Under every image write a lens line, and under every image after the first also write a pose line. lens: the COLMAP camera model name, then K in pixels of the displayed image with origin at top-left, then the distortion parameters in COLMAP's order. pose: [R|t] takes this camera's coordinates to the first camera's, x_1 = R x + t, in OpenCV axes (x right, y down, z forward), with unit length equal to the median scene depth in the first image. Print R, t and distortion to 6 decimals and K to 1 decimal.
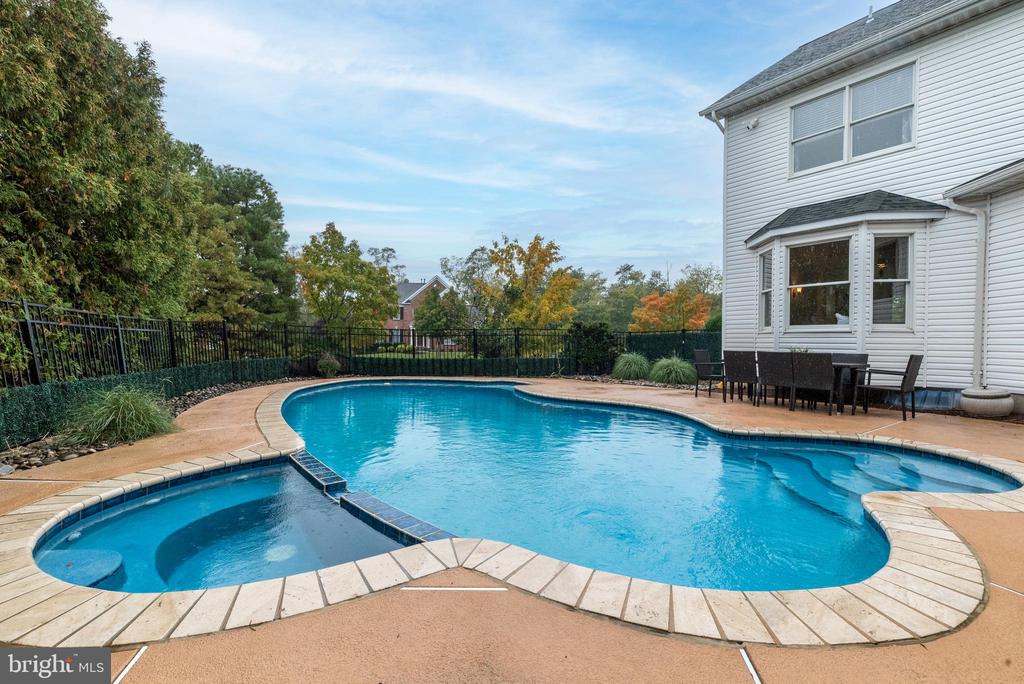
lens RADIAL K [[448.8, 0, 511.7], [0, 448.8, 341.0], [0, 0, 1]] dist [0.002791, -0.000149]
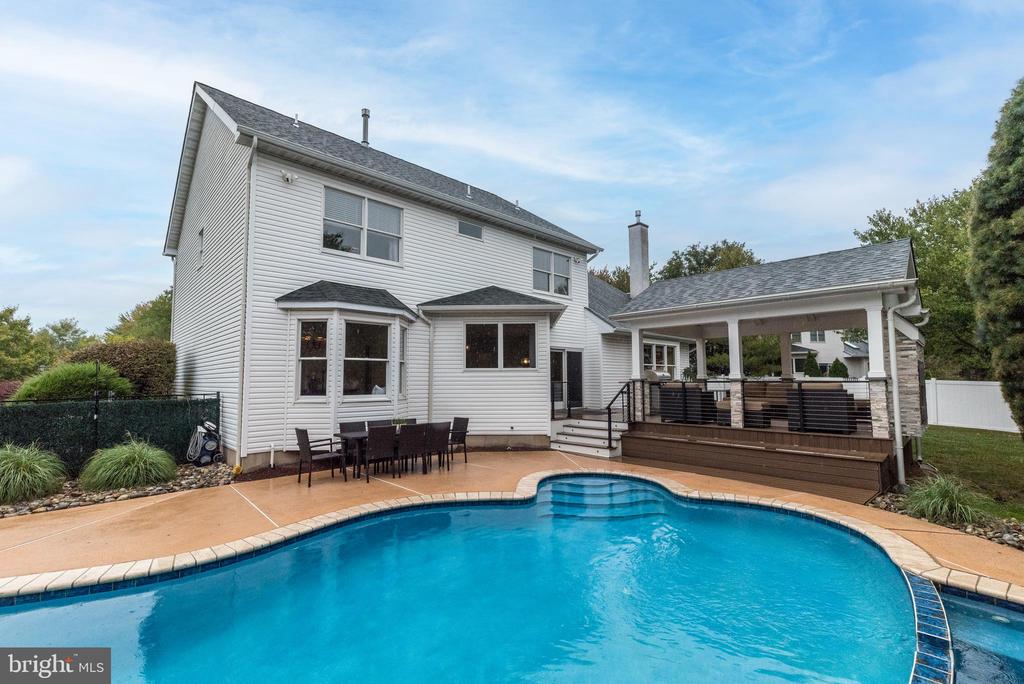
lens RADIAL K [[448.8, 0, 511.5], [0, 448.8, 345.4], [0, 0, 1]] dist [0.002791, -0.000149]
pose [[-0.086647, 0.078167, 0.993168, -0.503420], [0.005970, 0.996940, -0.077943, -0.072798], [-0.996221, -0.000824, -0.086849, 0.761230]]
